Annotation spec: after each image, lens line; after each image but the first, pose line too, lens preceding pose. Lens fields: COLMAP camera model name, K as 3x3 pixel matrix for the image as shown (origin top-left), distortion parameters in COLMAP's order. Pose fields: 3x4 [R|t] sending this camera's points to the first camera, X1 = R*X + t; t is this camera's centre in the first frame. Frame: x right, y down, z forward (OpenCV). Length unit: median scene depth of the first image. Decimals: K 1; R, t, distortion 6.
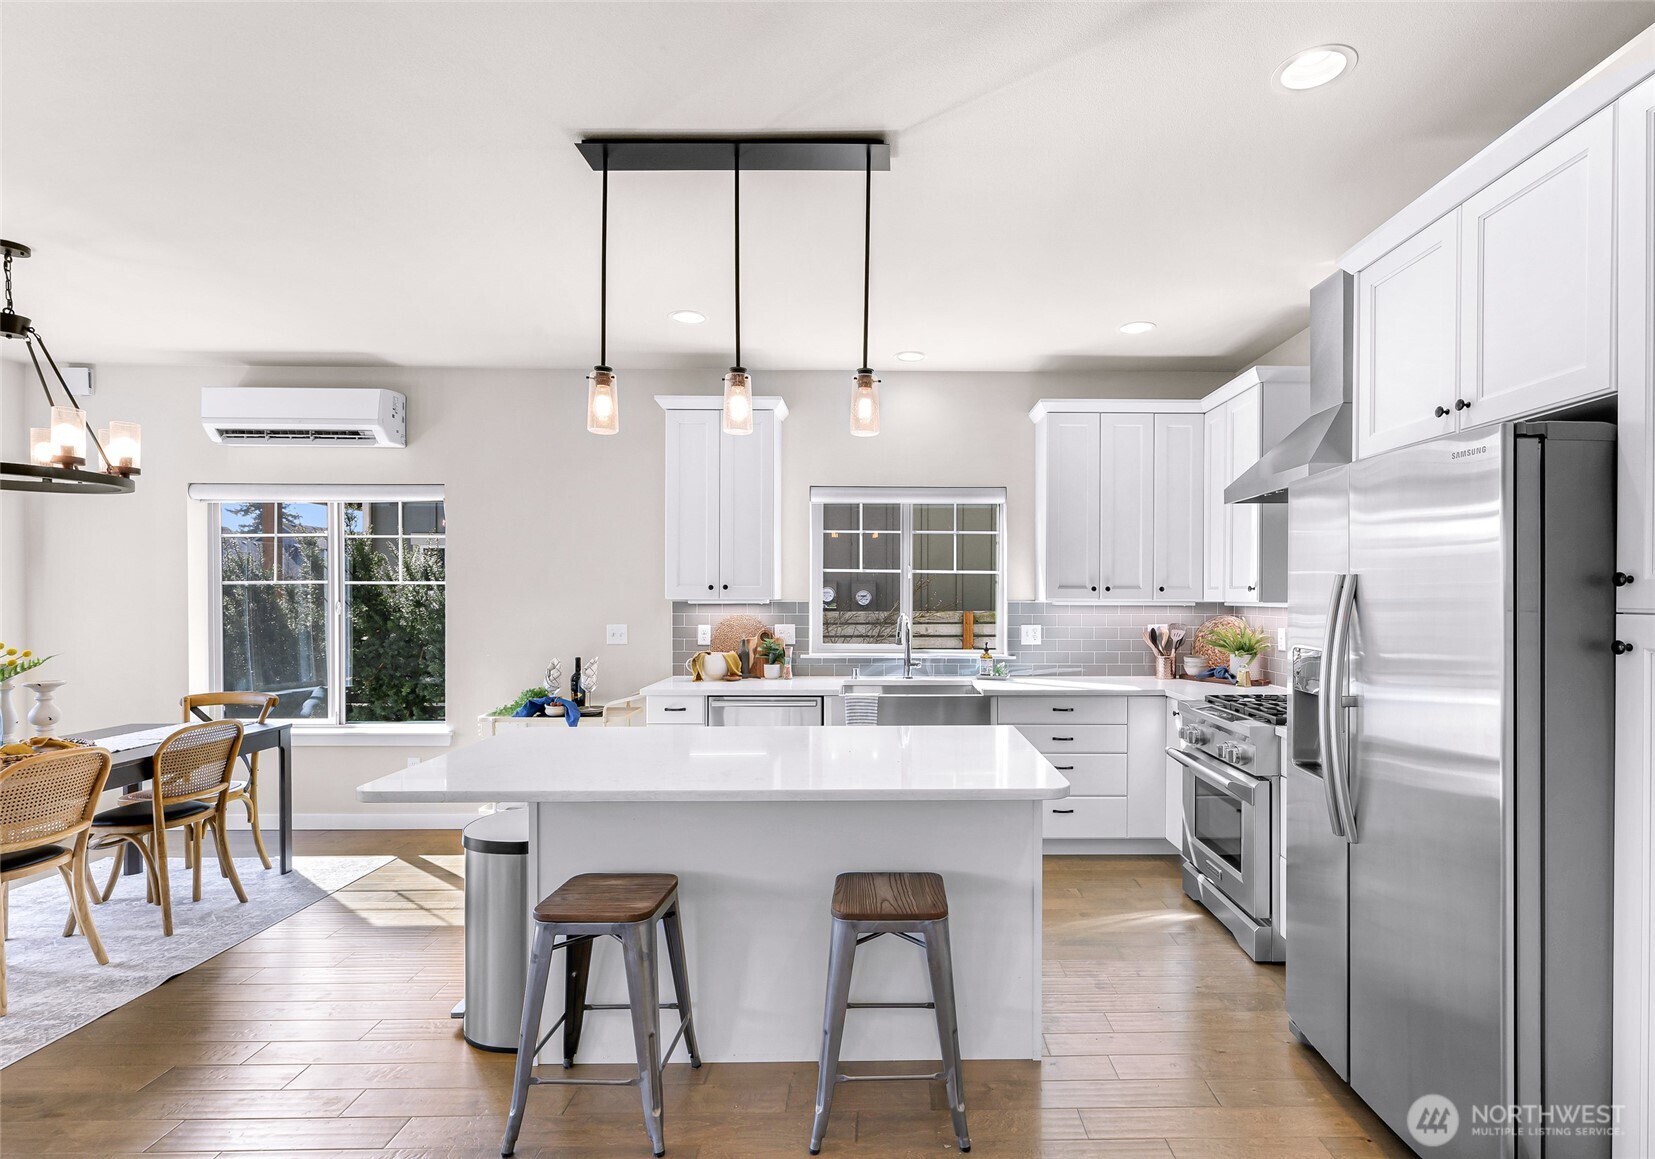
lens RADIAL K [[810.4, 0, 882.7], [0, 810.4, 603.3], [0, 0, 1]] dist [0.005263, 0.001114]
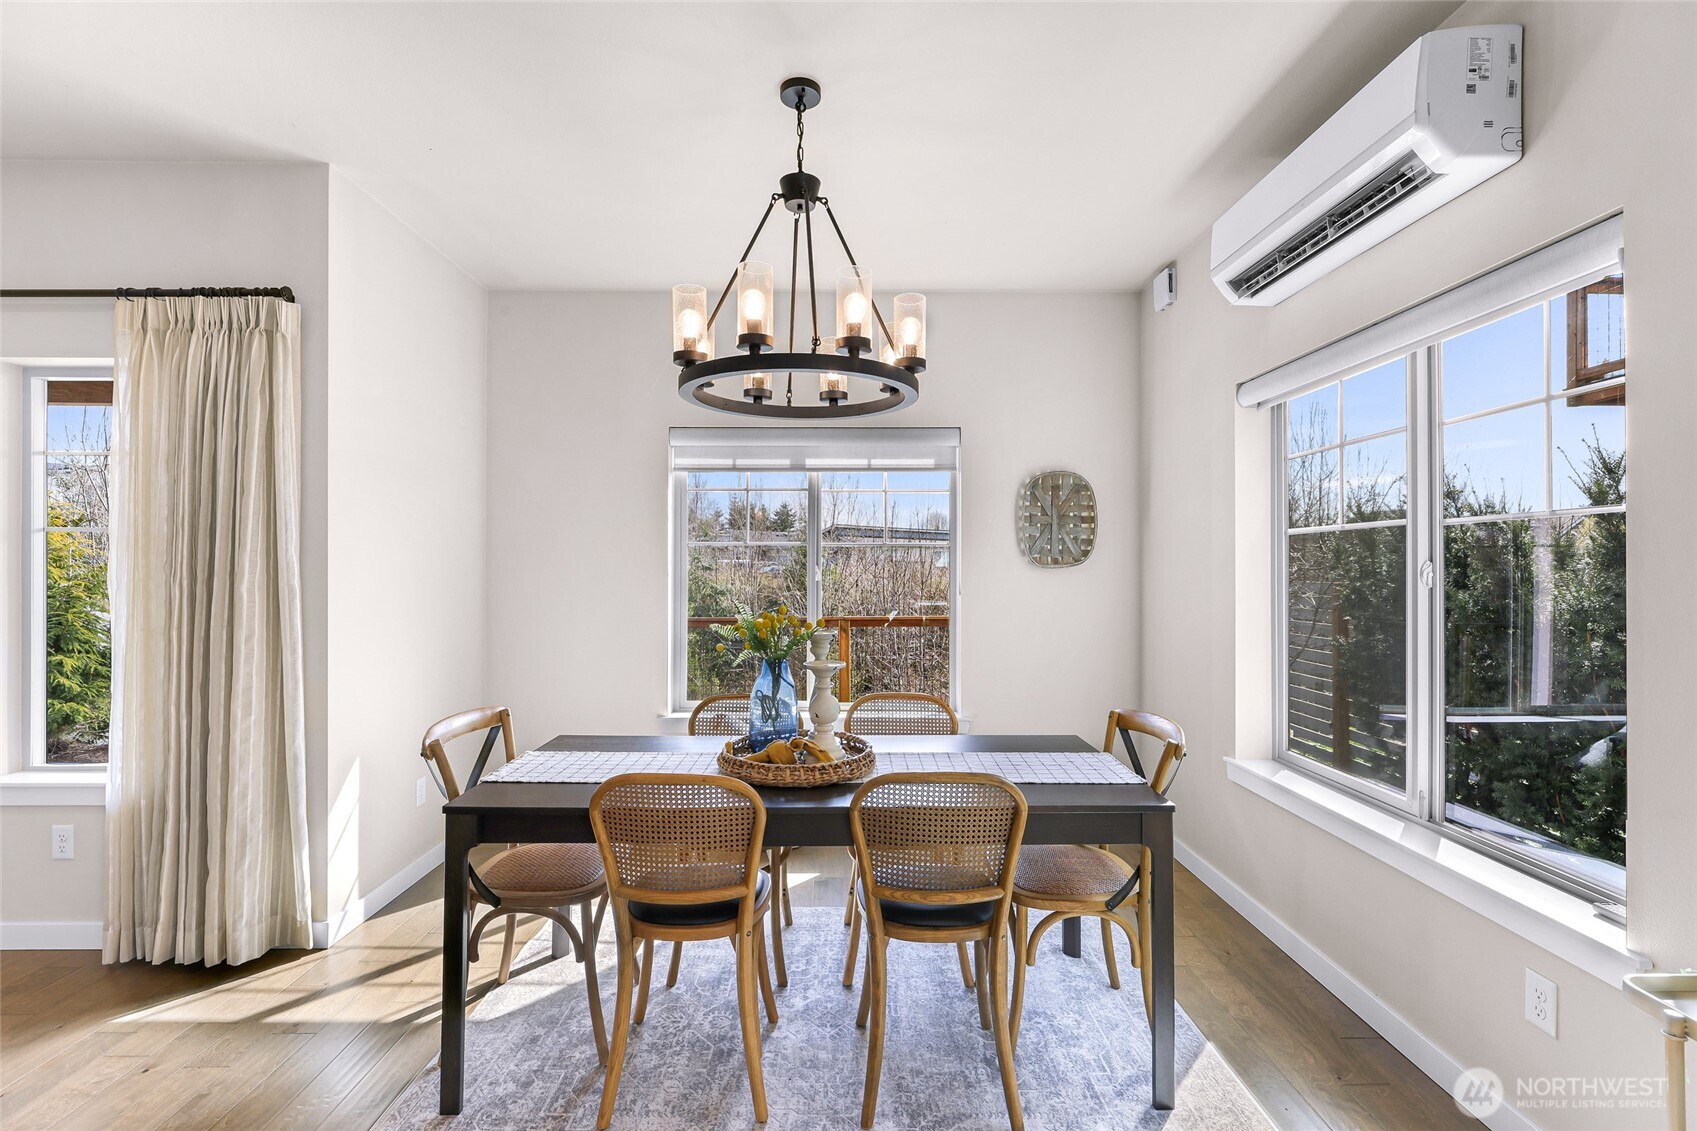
lens RADIAL K [[767.5, 0, 838.4], [0, 767.5, 564.0], [0, 0, 1]] dist [-0.003202, -0.000683]
pose [[0.008294, -0.005722, -0.999949, -0.236304], [-0.015873, 0.999857, -0.005853, 0.008666], [0.999840, 0.015921, 0.008202, 0.699853]]
